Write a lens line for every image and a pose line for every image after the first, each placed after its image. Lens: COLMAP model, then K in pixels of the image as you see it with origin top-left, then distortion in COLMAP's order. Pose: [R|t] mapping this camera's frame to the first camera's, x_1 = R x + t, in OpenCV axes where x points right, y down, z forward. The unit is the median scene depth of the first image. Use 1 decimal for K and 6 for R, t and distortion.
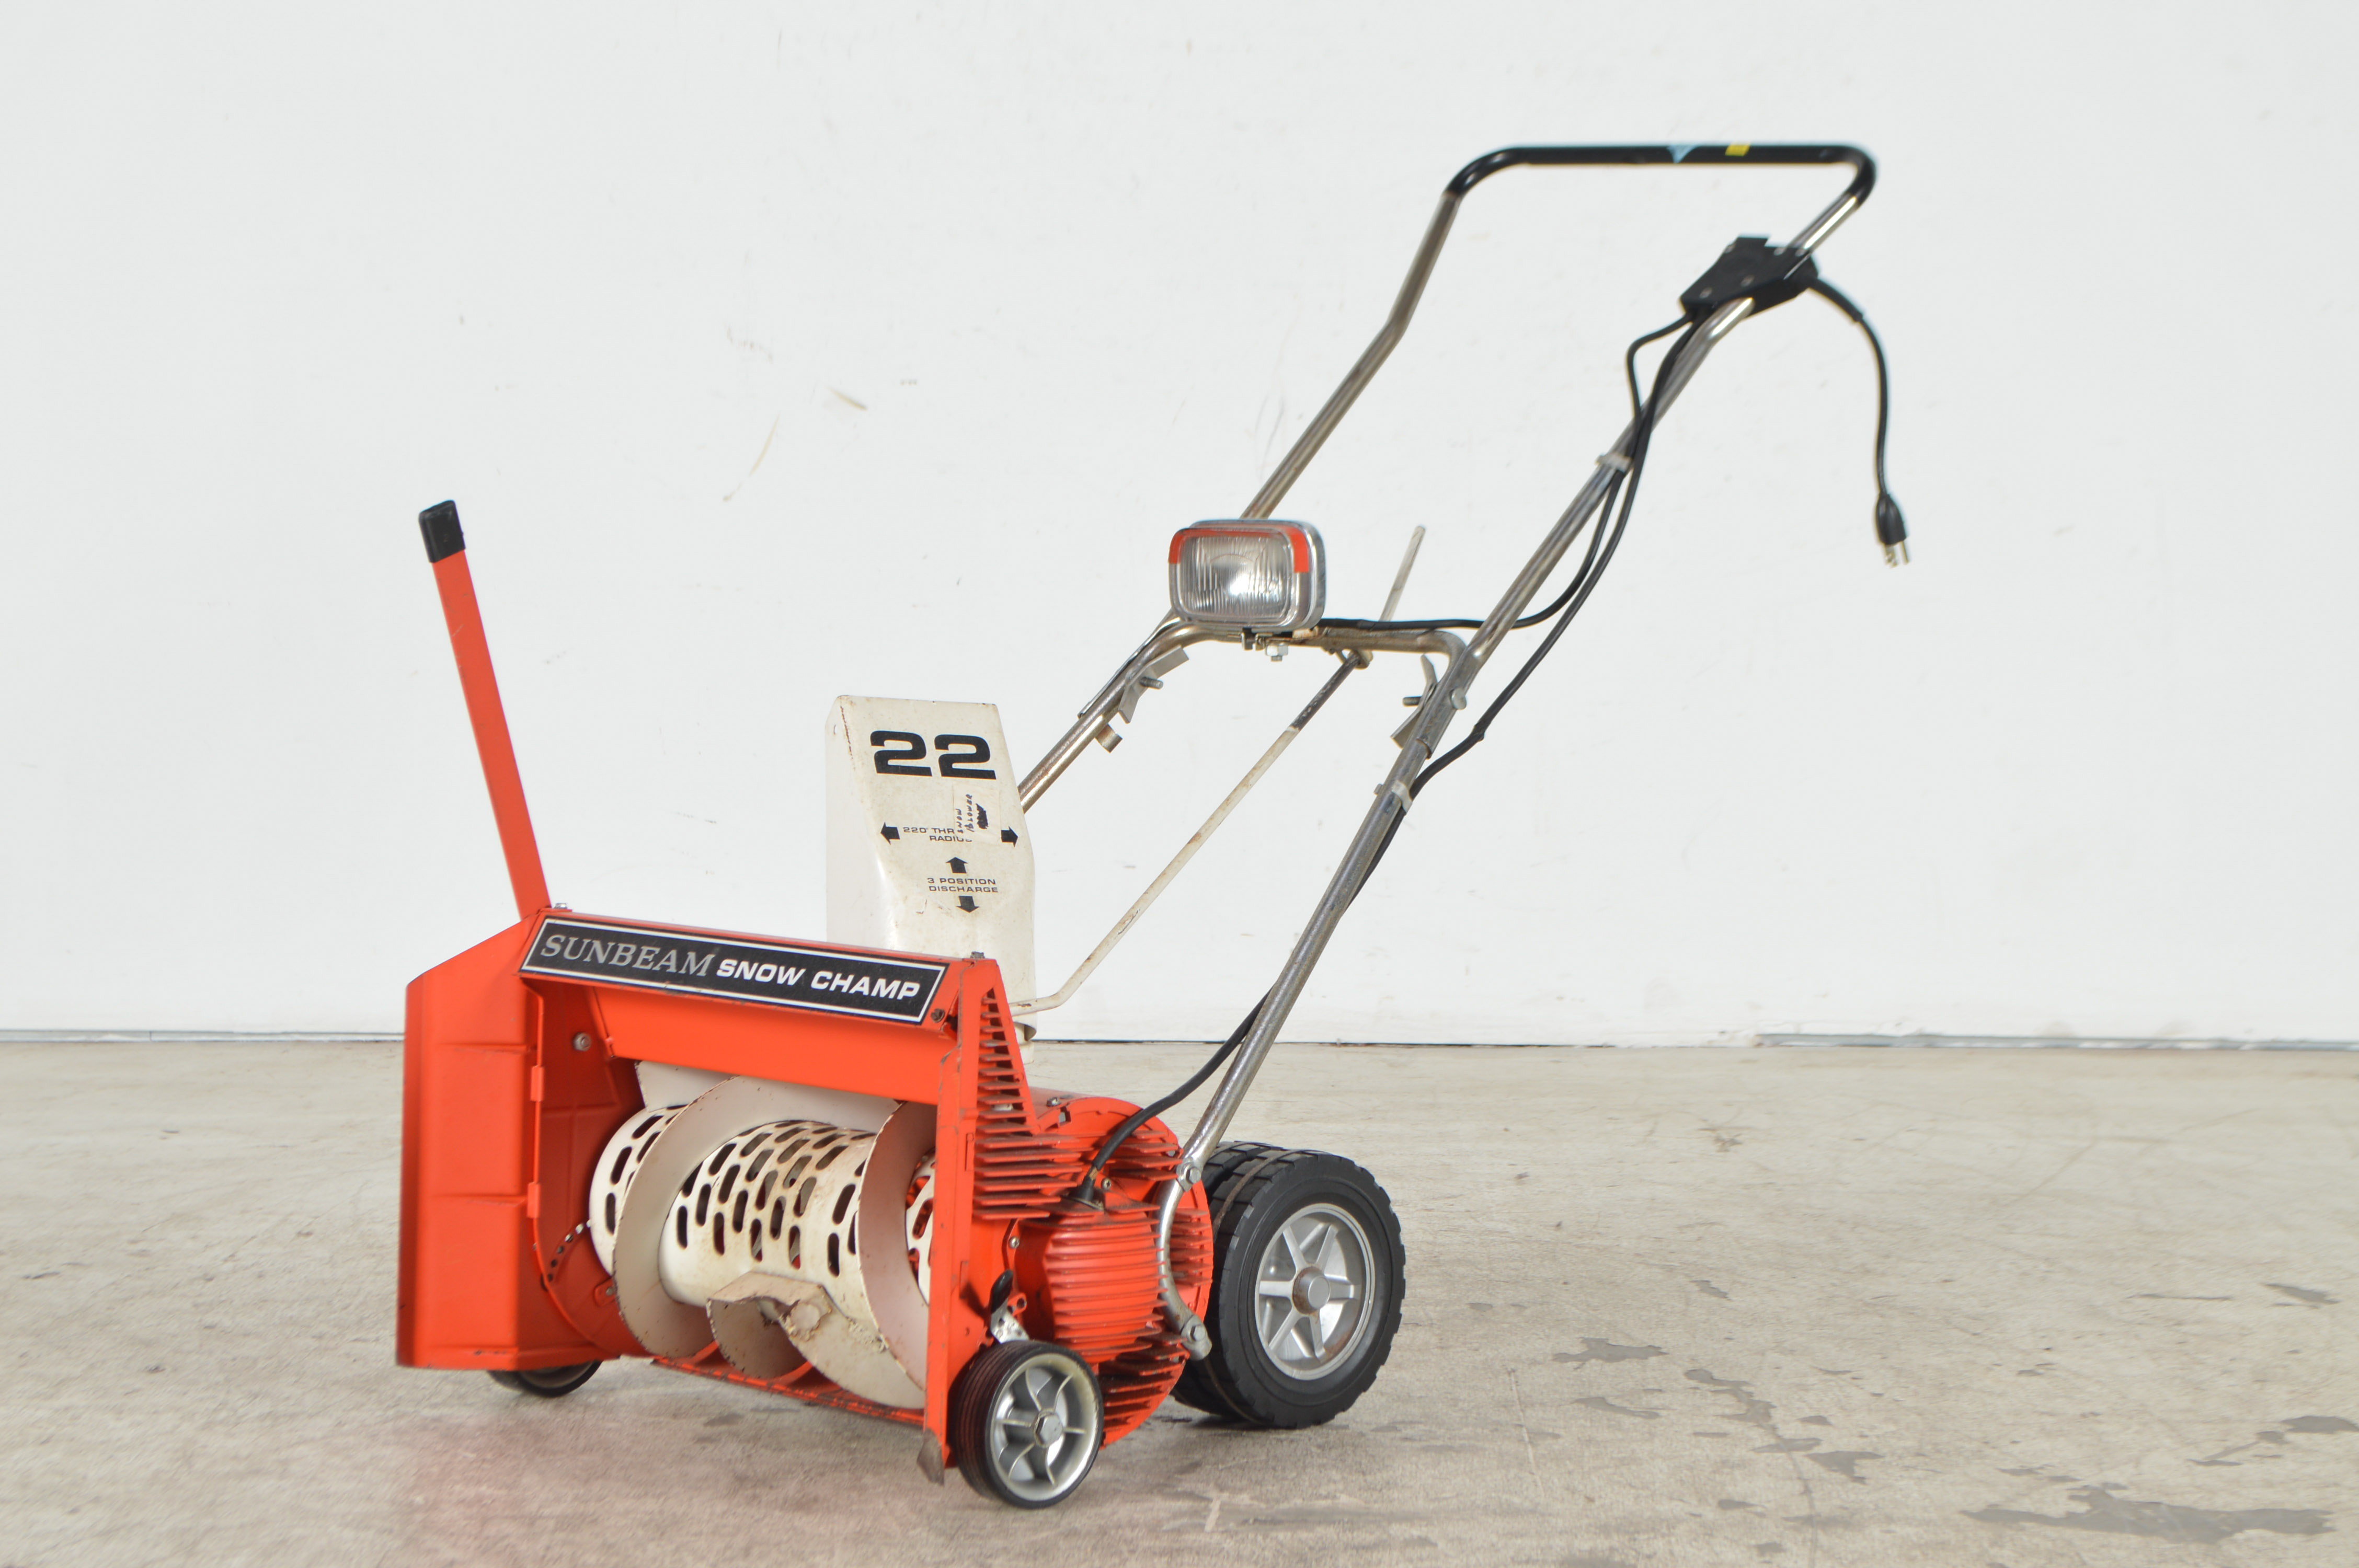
lens RADIAL K [[4844.1, 0, 1093.4], [0, 4844.1, 786.8], [0, 0, 1]] dist [-0.057653, -0.075829]
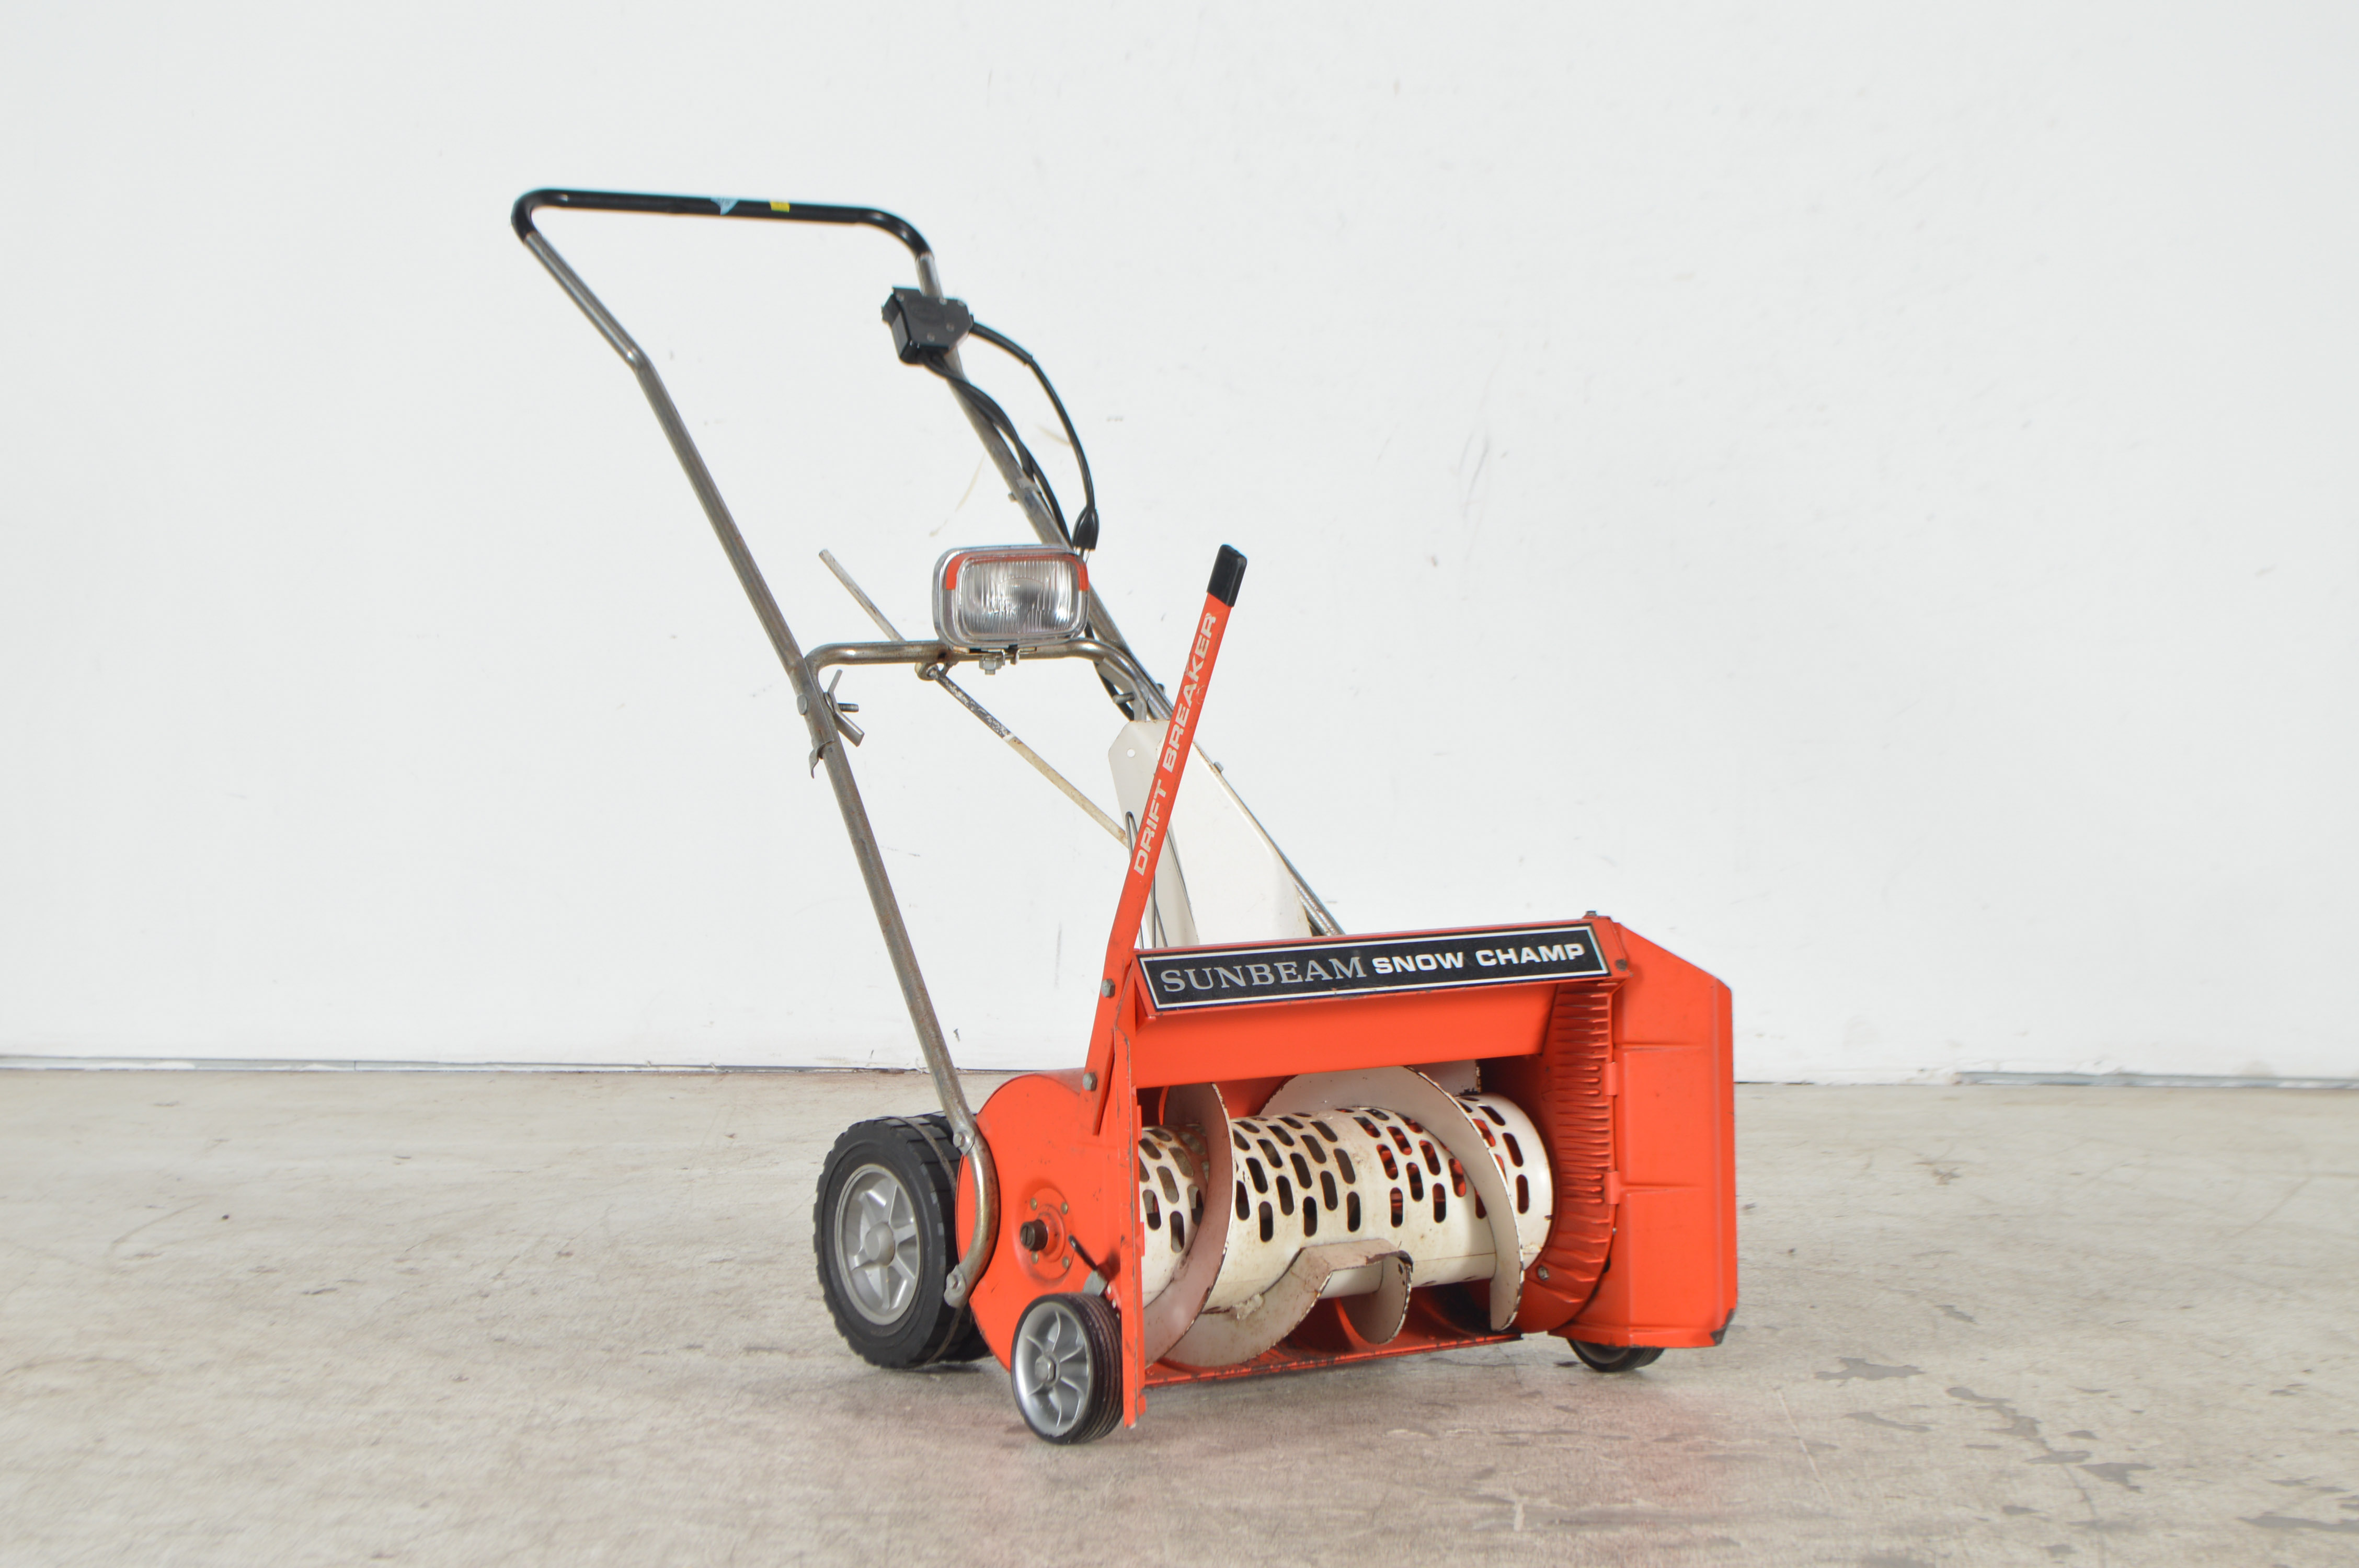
lens RADIAL K [[4910.5, 0, 1179.5], [0, 4910.5, 784.0], [0, 0, 1]] dist [0.029823, 0.092349]
pose [[0.176695, -0.082504, 0.980802, -1.134528], [0.064509, 0.995309, 0.072103, -0.084339], [-0.982149, 0.050531, 0.181189, 0.806599]]
